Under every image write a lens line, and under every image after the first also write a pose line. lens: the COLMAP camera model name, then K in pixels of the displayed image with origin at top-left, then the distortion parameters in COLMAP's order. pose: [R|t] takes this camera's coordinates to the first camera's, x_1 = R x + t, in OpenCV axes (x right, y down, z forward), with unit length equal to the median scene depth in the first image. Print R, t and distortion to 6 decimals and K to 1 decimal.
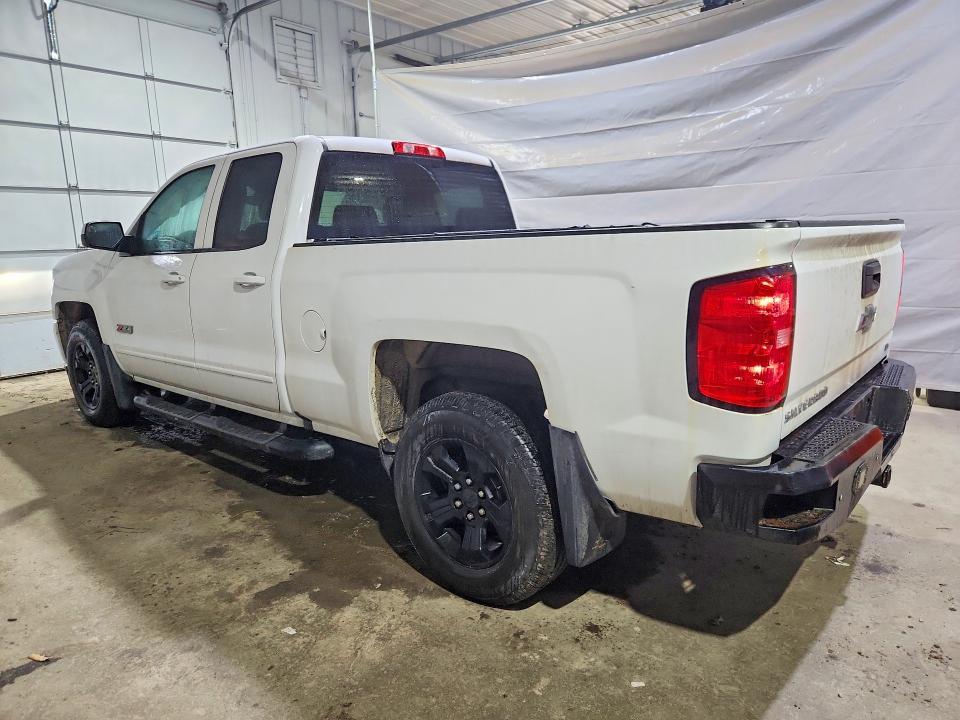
lens RADIAL K [[639.2, 0, 481.3], [0, 639.2, 364.3], [0, 0, 1]] dist [0.063919, -0.052128]
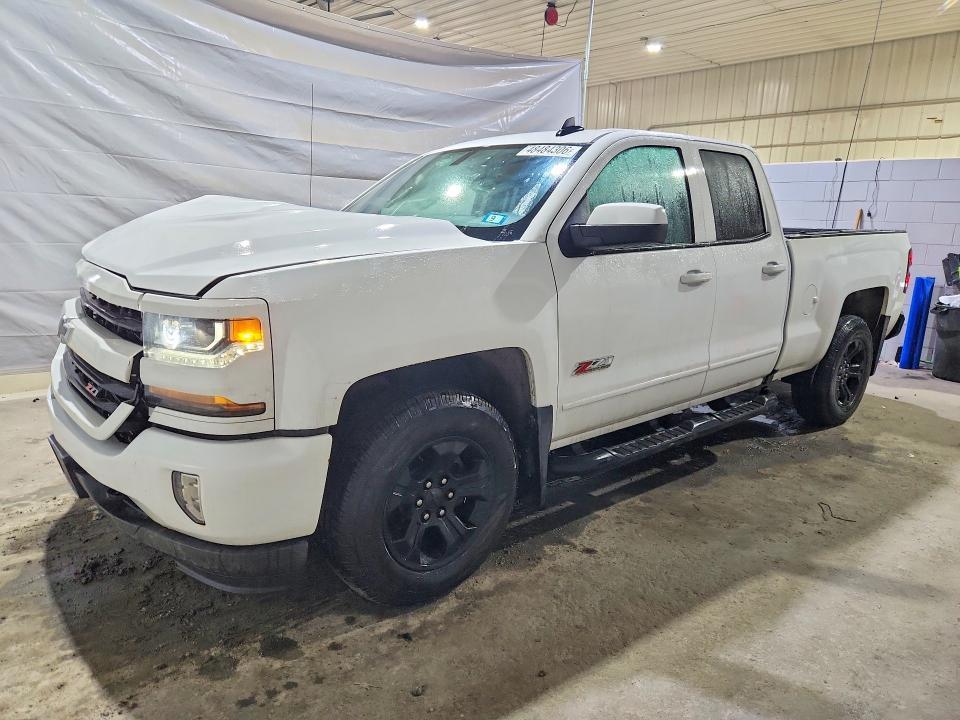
lens RADIAL K [[639.2, 0, 481.3], [0, 639.2, 364.3], [0, 0, 1]] dist [0.063919, -0.052128]
pose [[0.156145, -0.197167, 0.967855, -1.277733], [0.161404, 0.971797, 0.171931, -0.198060], [-0.974458, 0.129370, 0.183564, 1.053532]]
